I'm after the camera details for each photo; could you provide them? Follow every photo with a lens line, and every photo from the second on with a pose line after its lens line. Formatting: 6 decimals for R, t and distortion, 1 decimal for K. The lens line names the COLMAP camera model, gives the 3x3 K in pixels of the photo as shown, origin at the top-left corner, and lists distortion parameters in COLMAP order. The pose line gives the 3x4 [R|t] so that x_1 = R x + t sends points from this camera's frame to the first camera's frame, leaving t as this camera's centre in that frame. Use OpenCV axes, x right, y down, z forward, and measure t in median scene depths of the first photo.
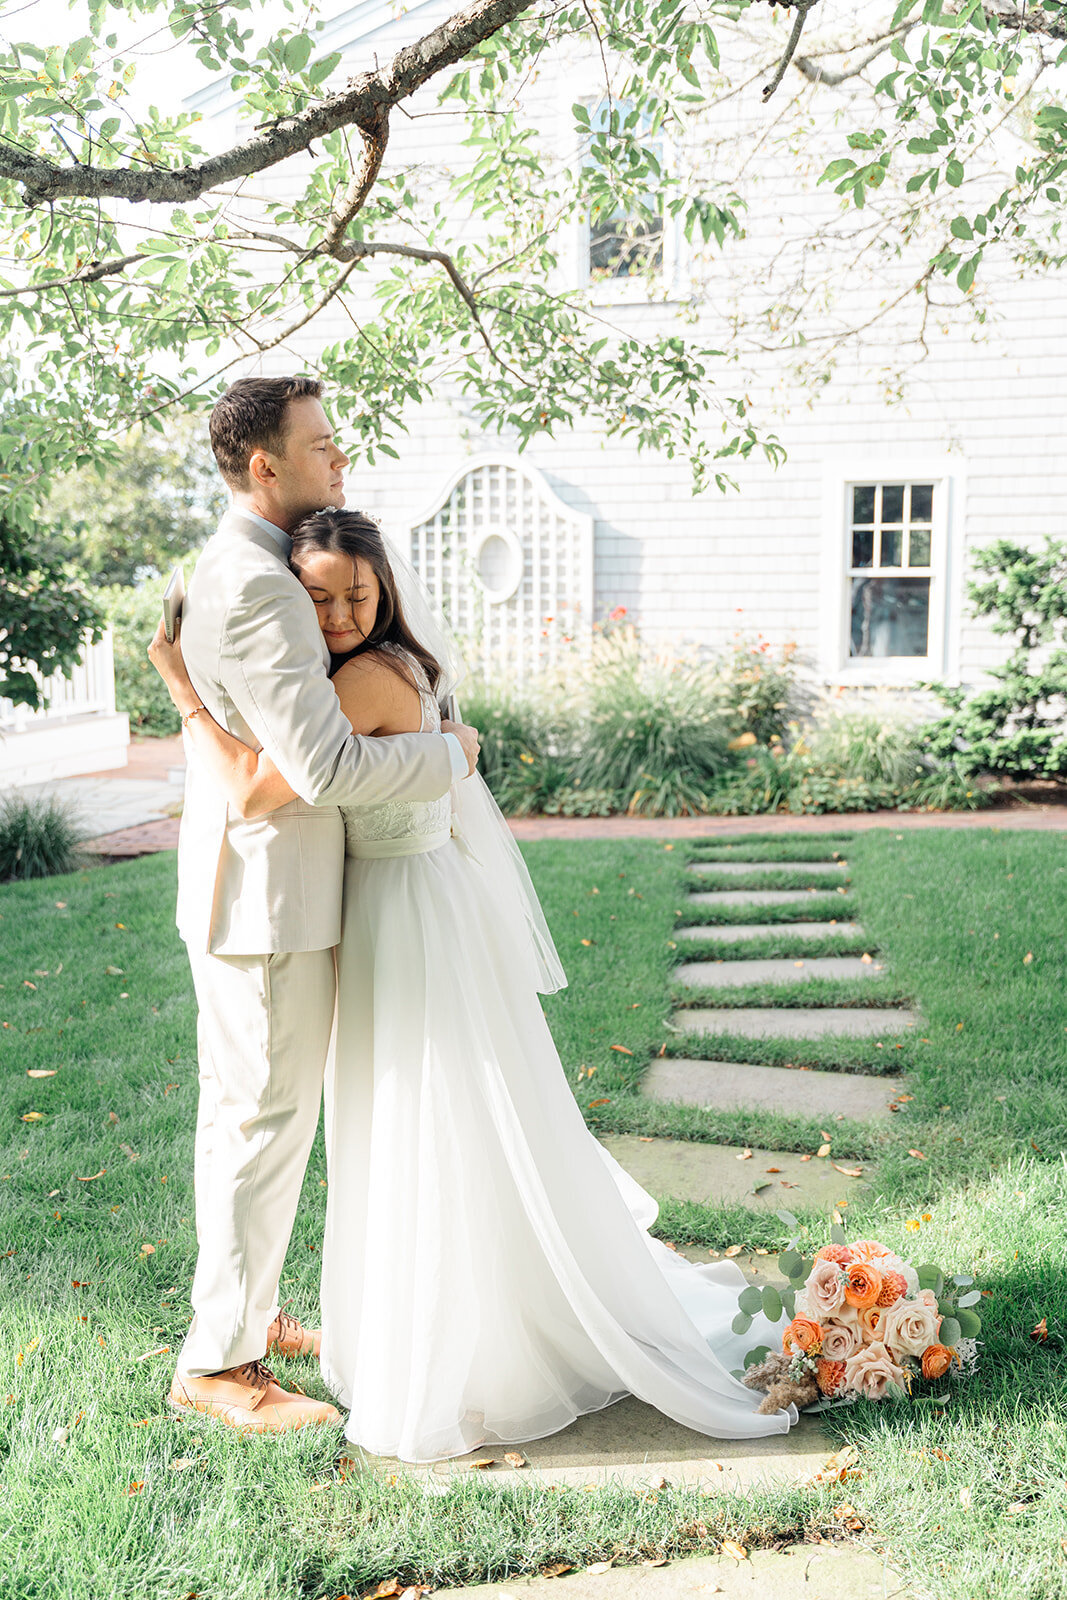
lens RADIAL K [[1589.7, 0, 533.5], [0, 1589.7, 800.0], [0, 0, 1]] dist [0.009489, 0.016138]
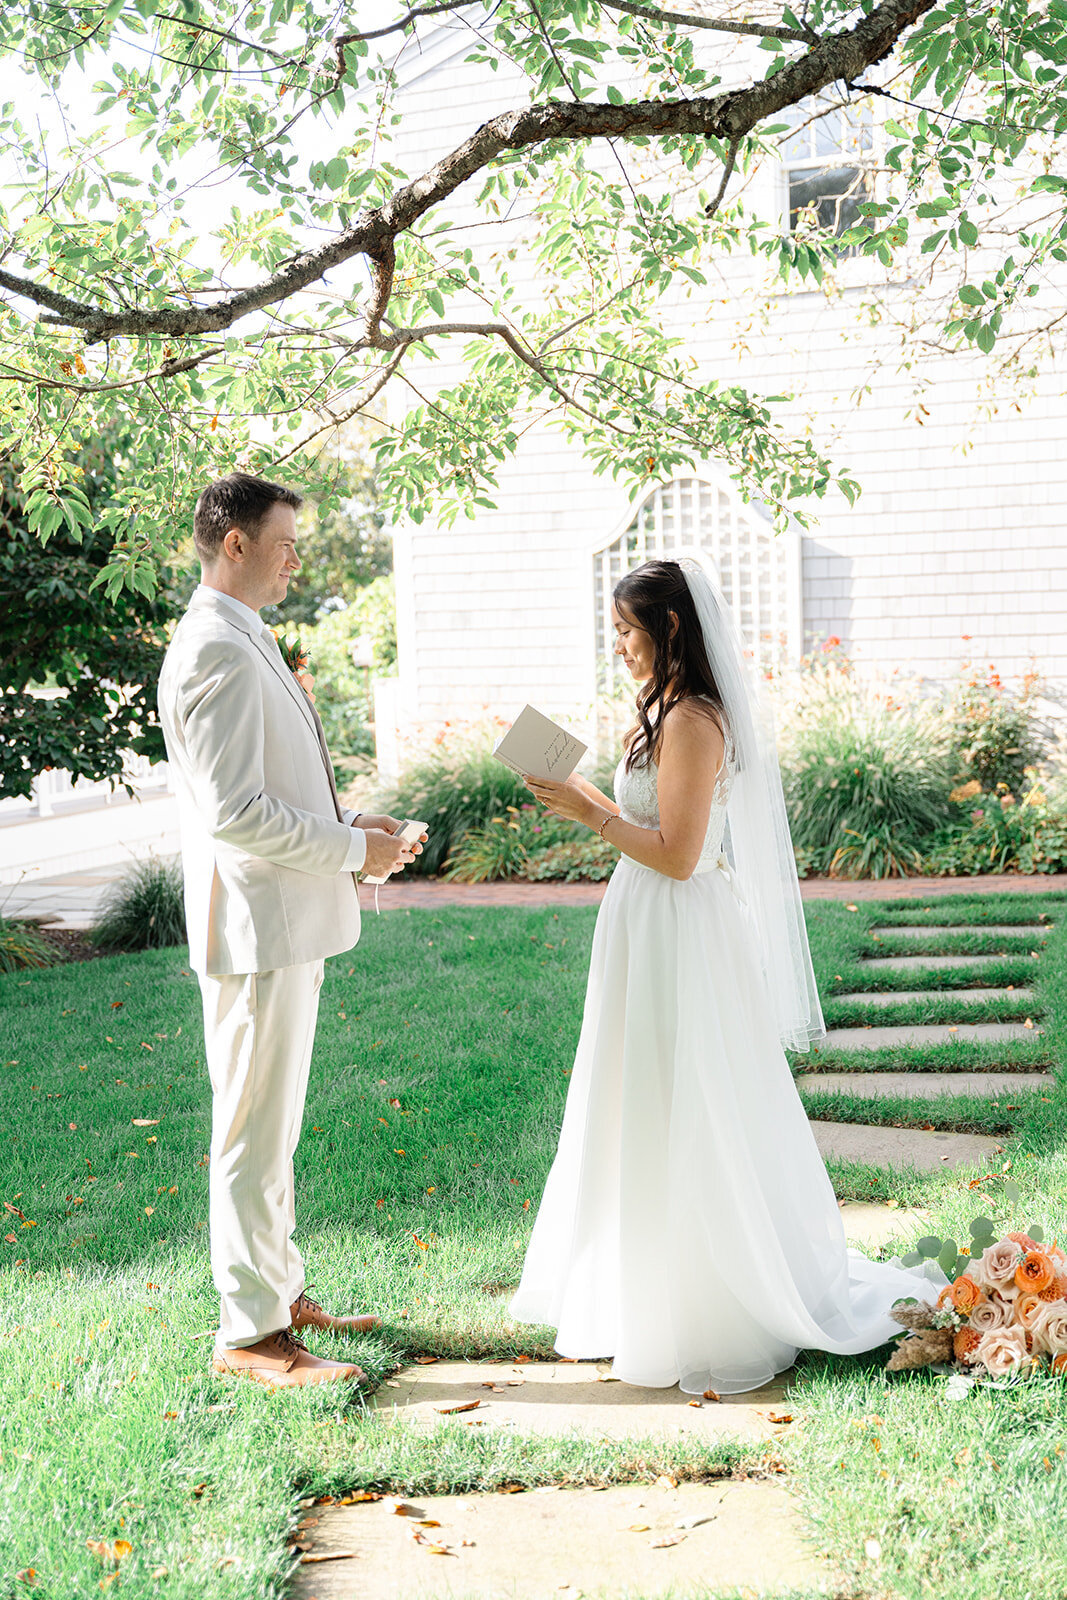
lens RADIAL K [[2081.3, 0, 533.5], [0, 2081.3, 800.0], [0, 0, 1]] dist [-0.032440, -0.024053]
pose [[0.987001, -0.014497, -0.160060, 0.083015], [0.008355, 0.999205, -0.038982, 0.010684], [0.160498, 0.037137, 0.986337, -0.152443]]
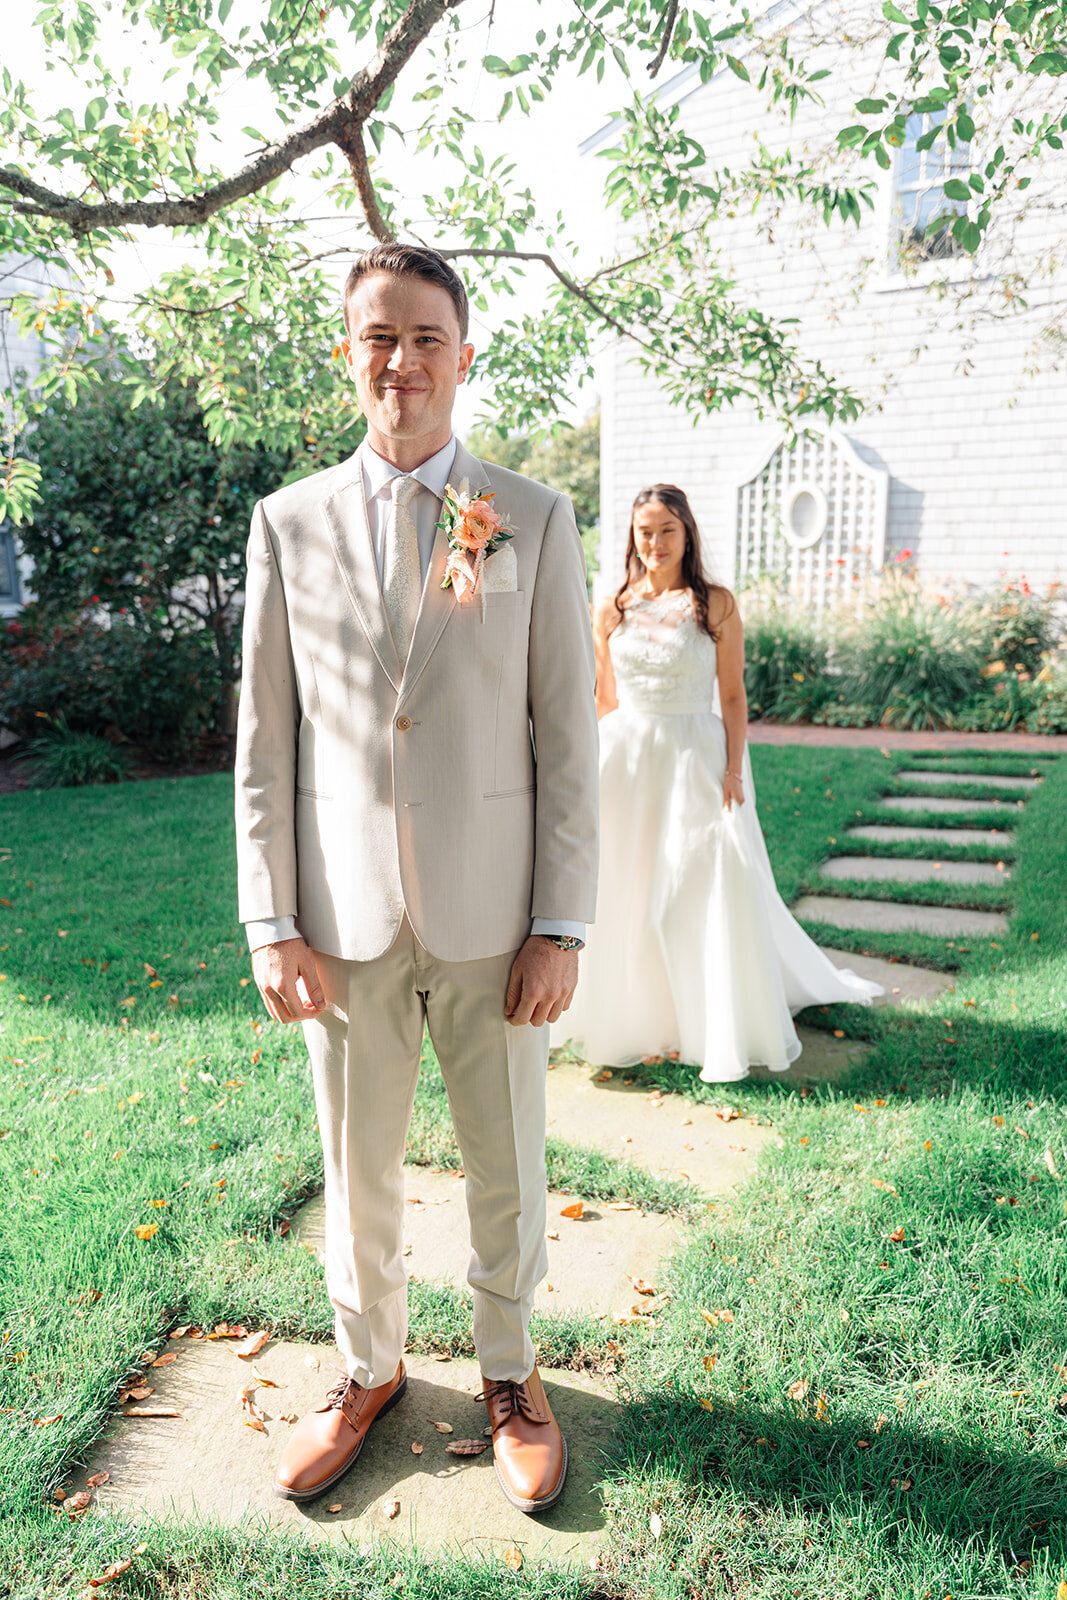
lens RADIAL K [[1190.1, 0, 536.9], [0, 1190.1, 816.6], [0, 0, 1]] dist [0.029882, -0.073928]
pose [[0.938726, 0.074024, -0.336620, 0.124672], [-0.040140, 0.993498, 0.106535, -0.009101], [0.342318, -0.086495, 0.935595, 0.060837]]
